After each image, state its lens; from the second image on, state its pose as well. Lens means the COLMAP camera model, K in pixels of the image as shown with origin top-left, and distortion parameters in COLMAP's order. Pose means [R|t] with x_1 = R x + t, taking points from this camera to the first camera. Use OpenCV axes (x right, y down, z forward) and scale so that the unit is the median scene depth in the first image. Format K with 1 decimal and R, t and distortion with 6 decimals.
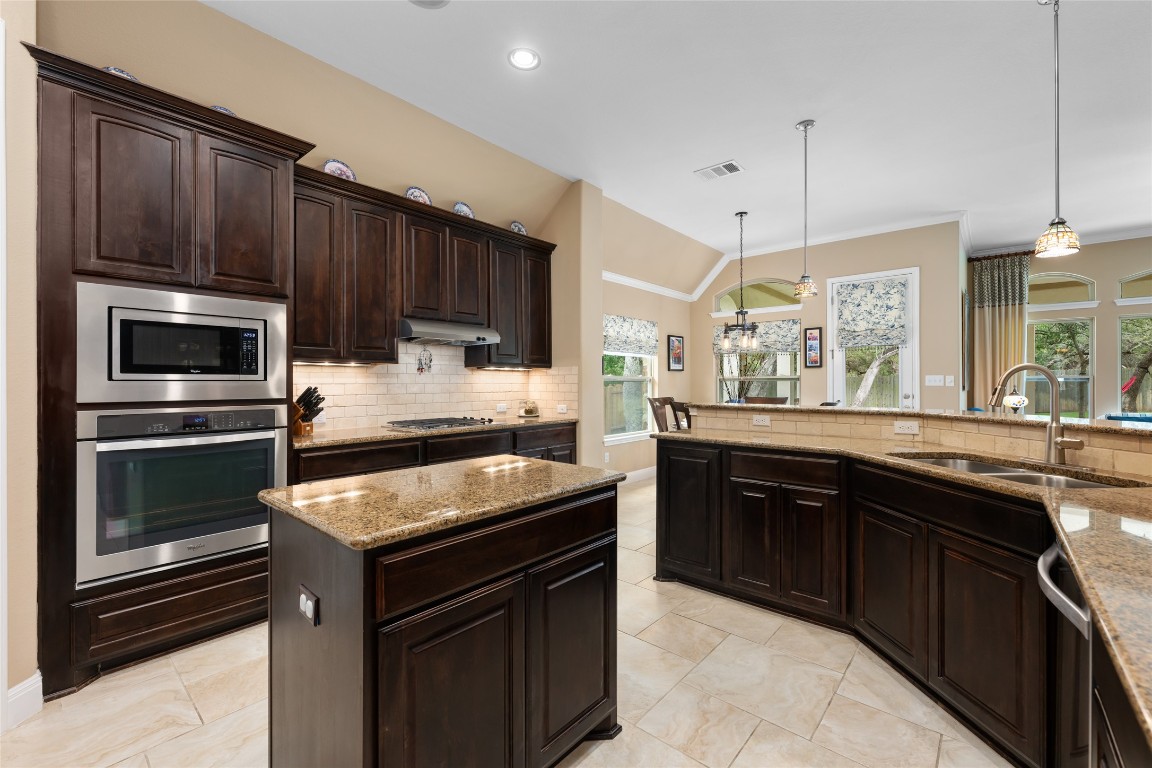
lens RADIAL K [[488.9, 0, 582.2], [0, 488.9, 384.2], [0, 0, 1]] dist [-0.002041, 0.000276]
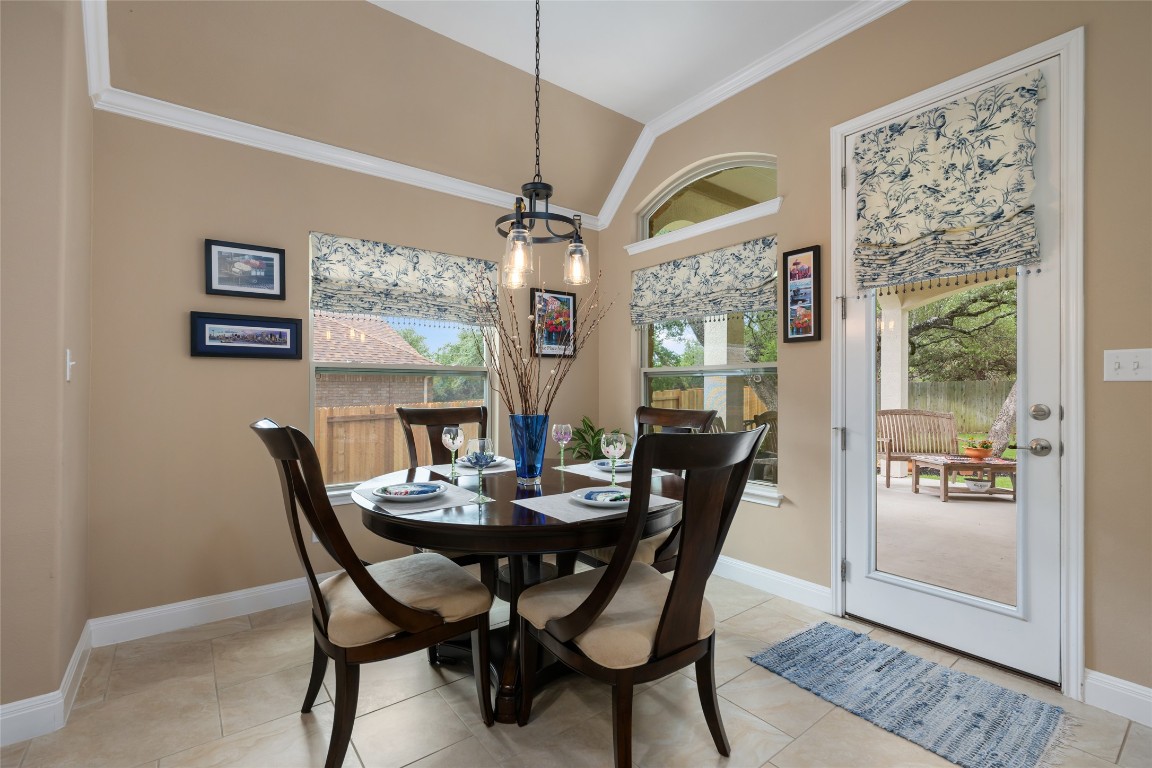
lens RADIAL K [[517.3, 0, 581.2], [0, 517.3, 390.6], [0, 0, 1]] dist [-0.001393, -0.000217]
pose [[0.978170, 0.004505, -0.207758, 0.385479], [-0.004487, 0.999990, 0.000559, 0.009661], [0.207758, 0.000386, 0.978180, 0.524430]]
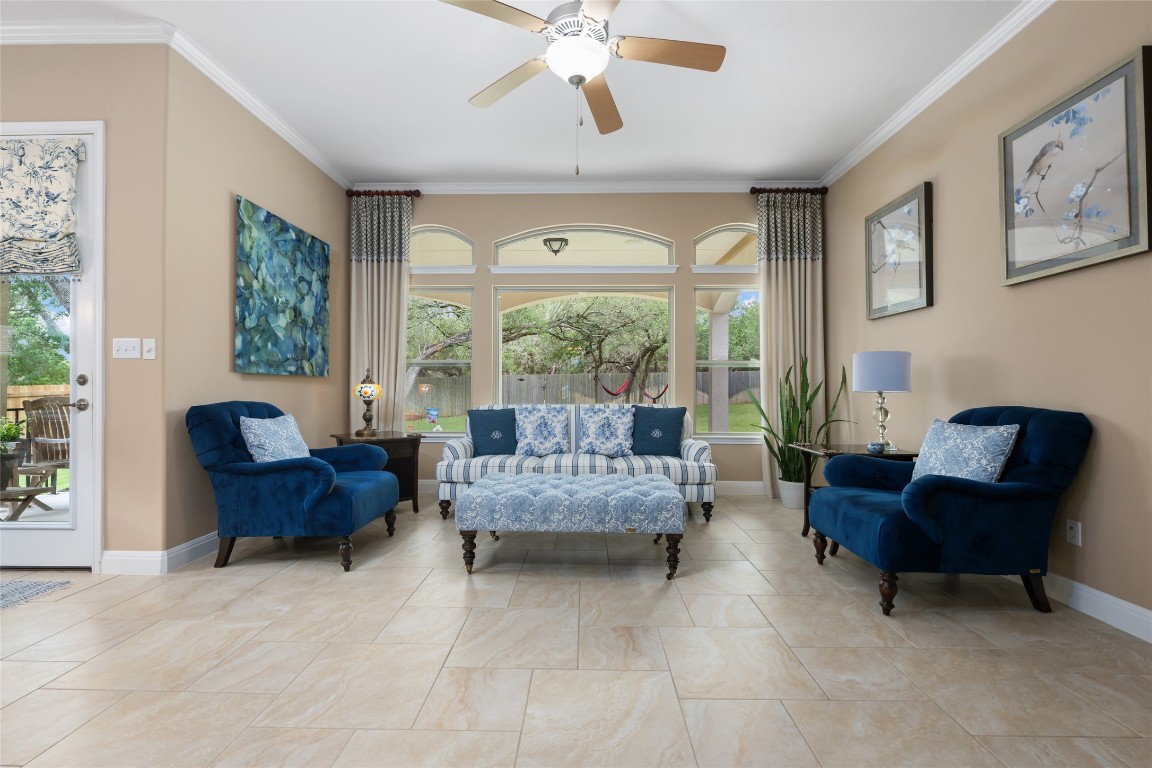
lens RADIAL K [[488.9, 0, 573.4], [0, 488.9, 384.7], [0, 0, 1]] dist [-0.002041, 0.000276]
pose [[0.780274, 0.007895, 0.625387, 0.680776], [-0.002805, 0.999954, -0.009123, 0.030020], [-0.625431, 0.005364, 0.780261, 0.278608]]
